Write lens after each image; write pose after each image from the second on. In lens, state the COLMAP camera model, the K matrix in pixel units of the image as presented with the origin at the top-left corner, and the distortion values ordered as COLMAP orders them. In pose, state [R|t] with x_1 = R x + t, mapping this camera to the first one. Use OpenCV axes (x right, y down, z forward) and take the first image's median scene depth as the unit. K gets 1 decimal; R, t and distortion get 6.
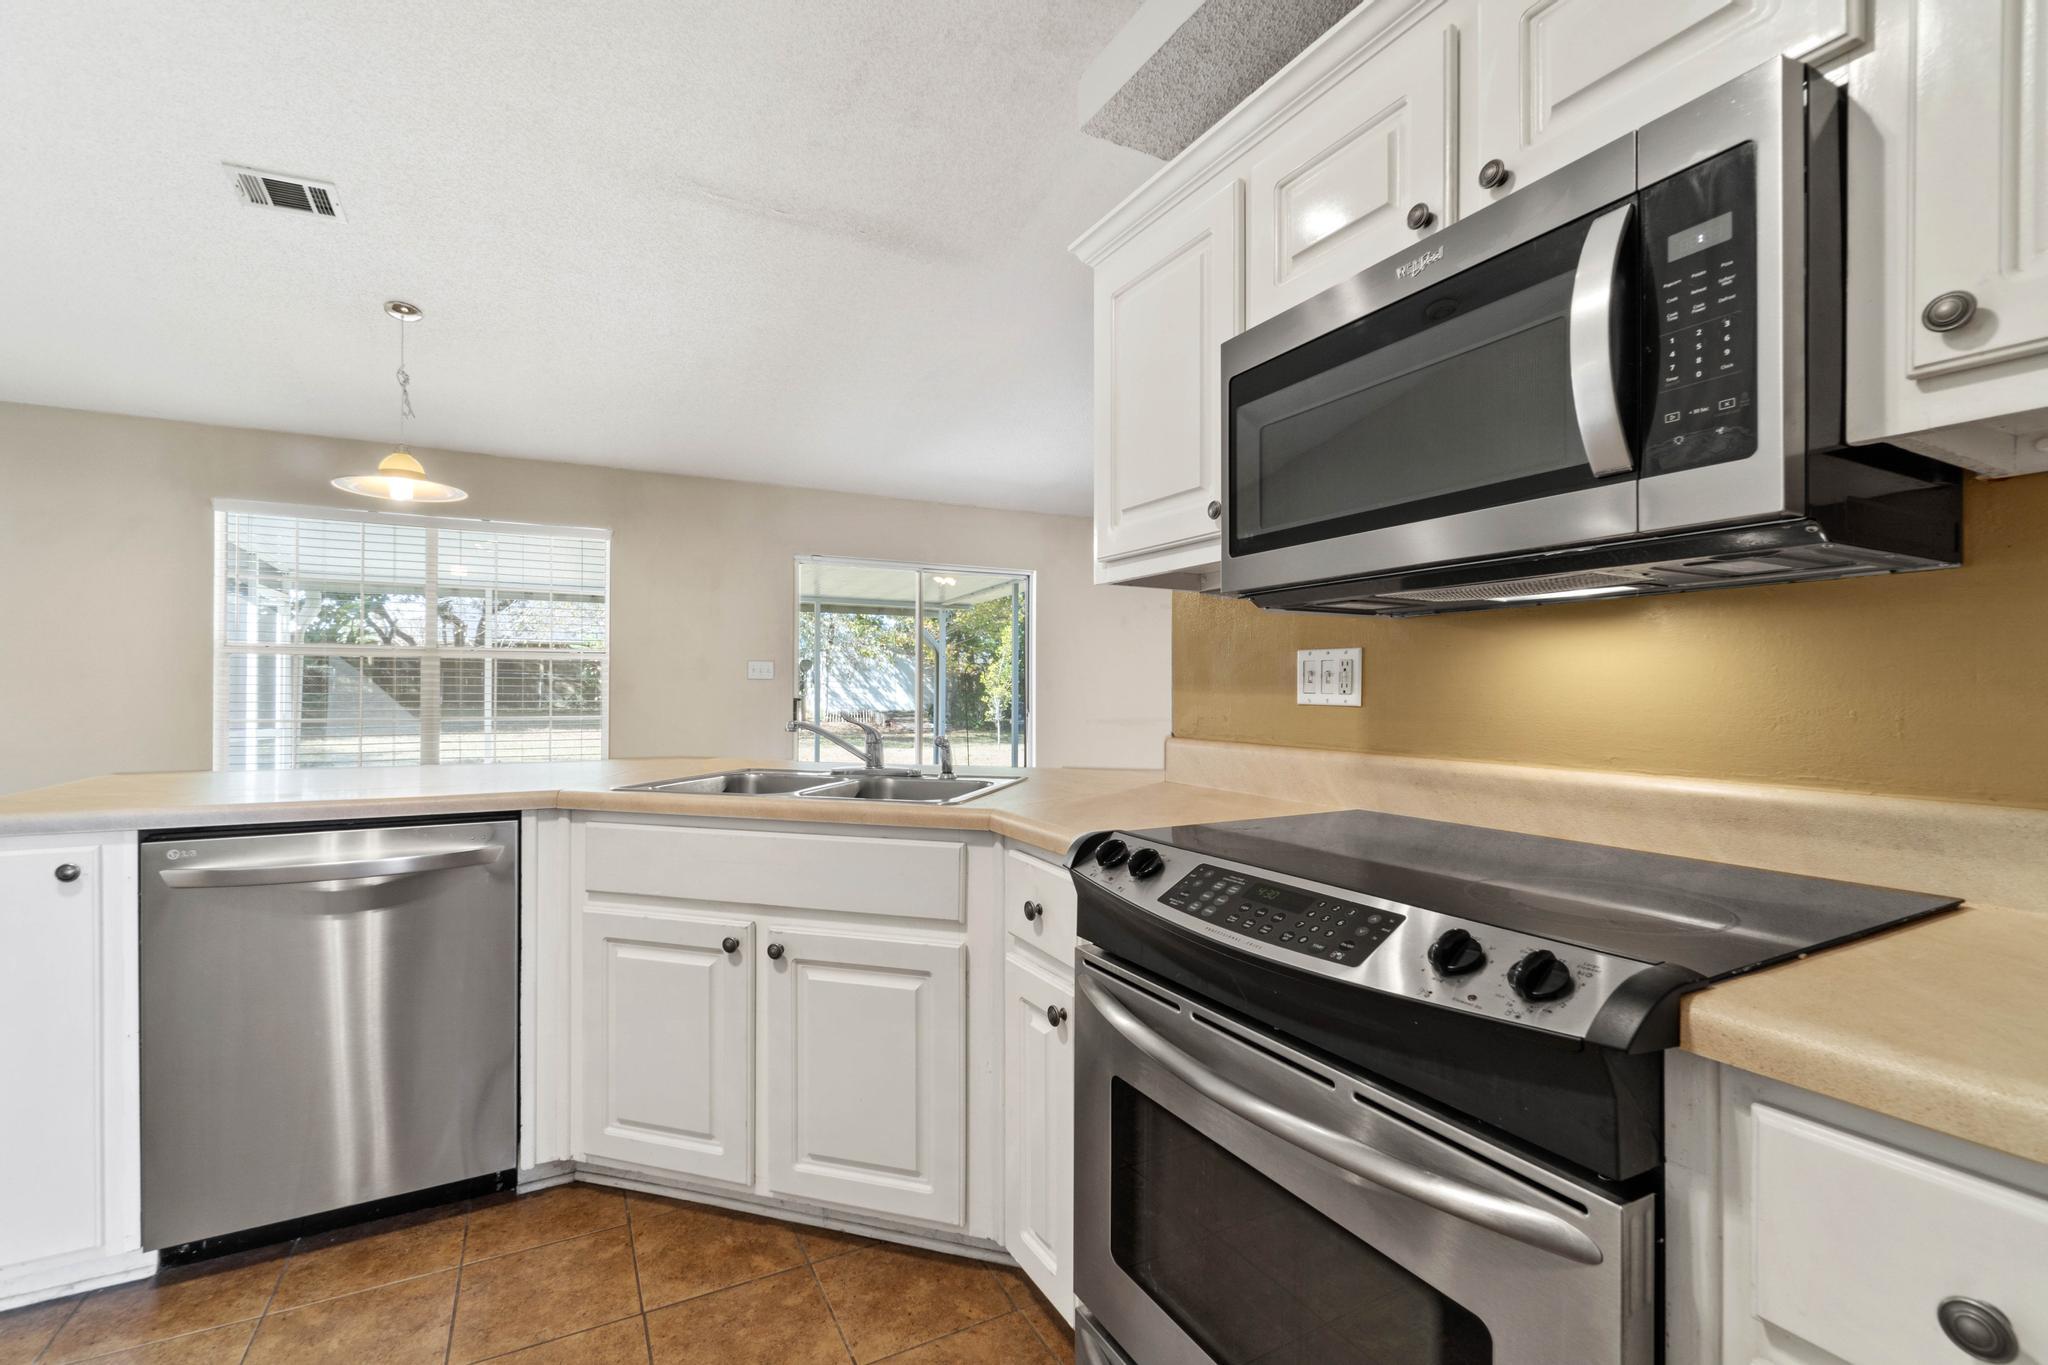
lens RADIAL K [[885.0, 0, 1014.3], [0, 885.0, 684.4], [0, 0, 1]] dist [-0.003854, -0.000366]
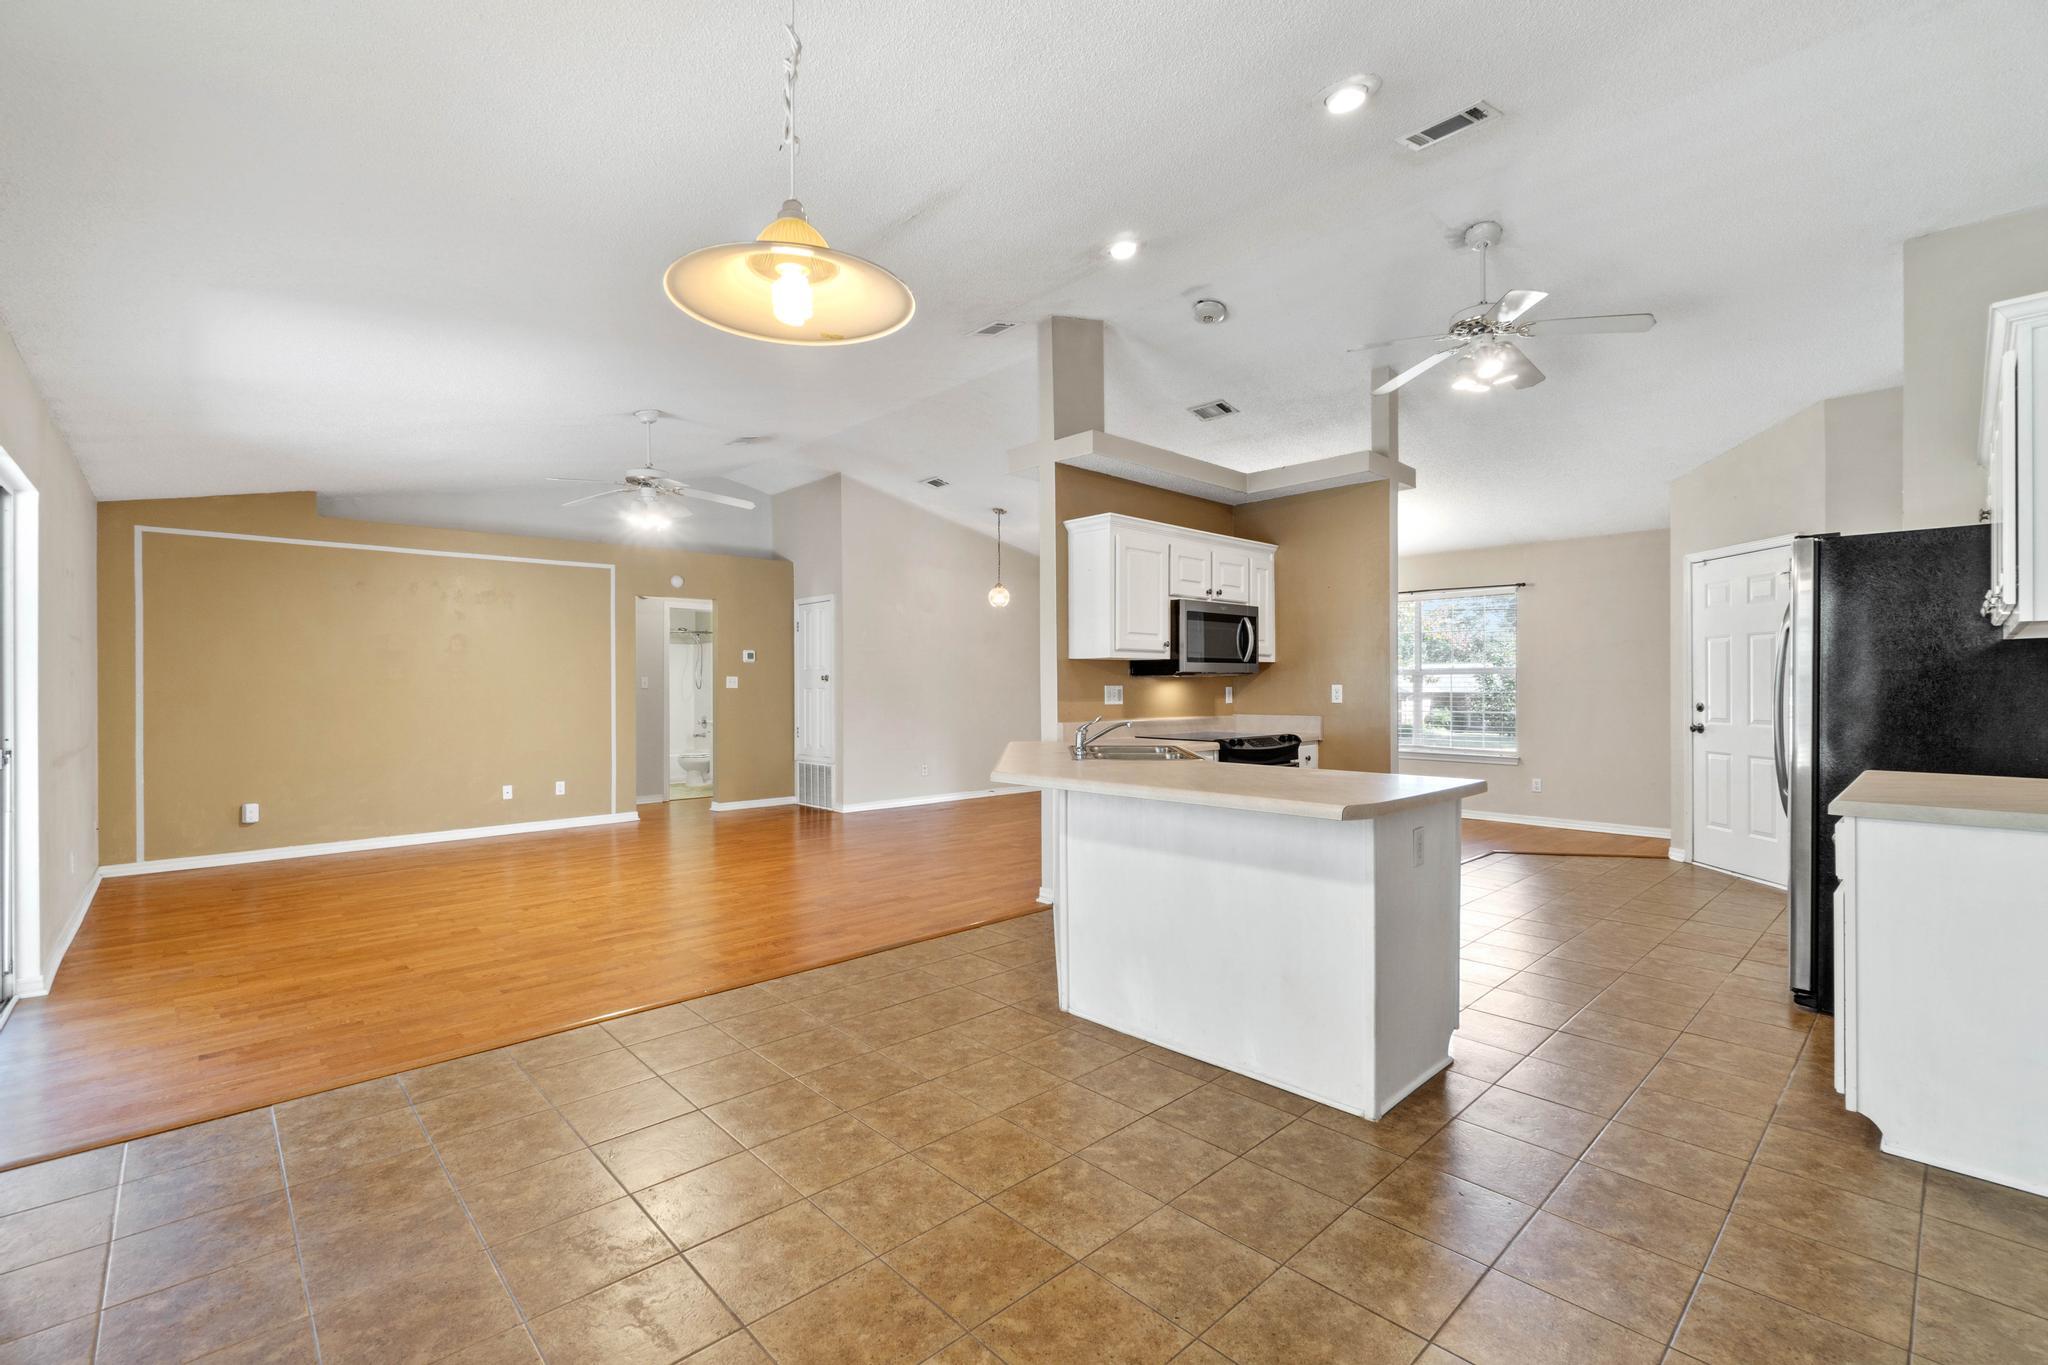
lens RADIAL K [[885.0, 0, 1014.3], [0, 885.0, 684.4], [0, 0, 1]] dist [-0.003854, -0.000366]
pose [[-0.256330, 0.000034, 0.966589, -2.480630], [-0.001481, 0.999999, -0.000427, -0.043954], [-0.966588, -0.001541, -0.256330, 2.137149]]
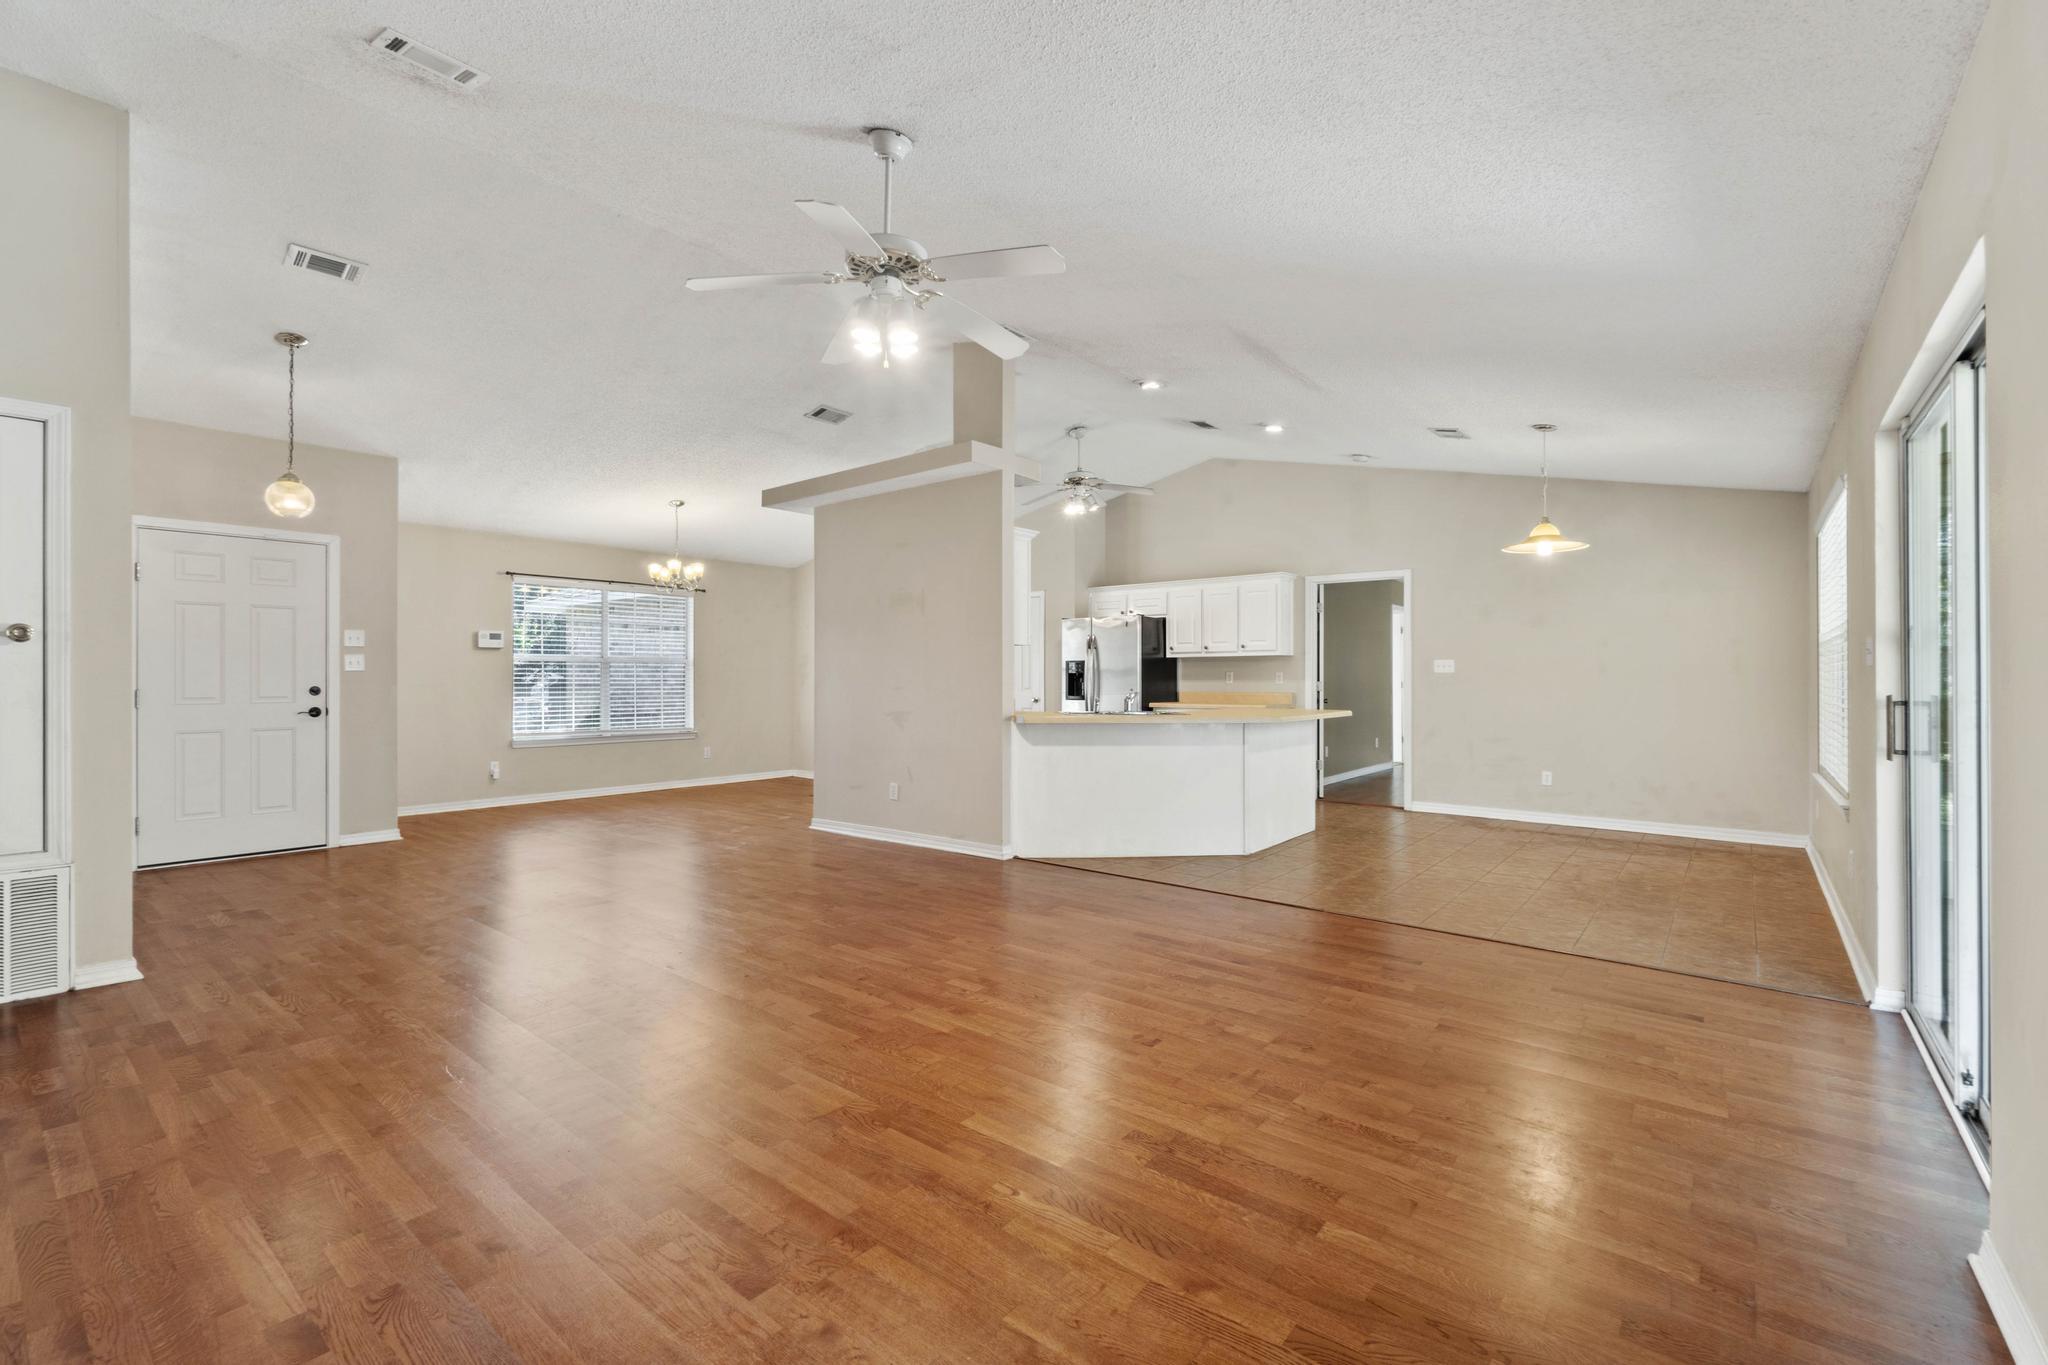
lens RADIAL K [[880.0, 0, 1016.4], [0, 880.0, 676.2], [0, 0, 1]] dist [-0.002903, -0.000356]
pose [[-0.924657, -0.004025, -0.380779, 1.447943], [-0.001250, 0.999971, -0.007536, 0.017225], [0.380798, -0.006493, -0.924635, 4.296159]]
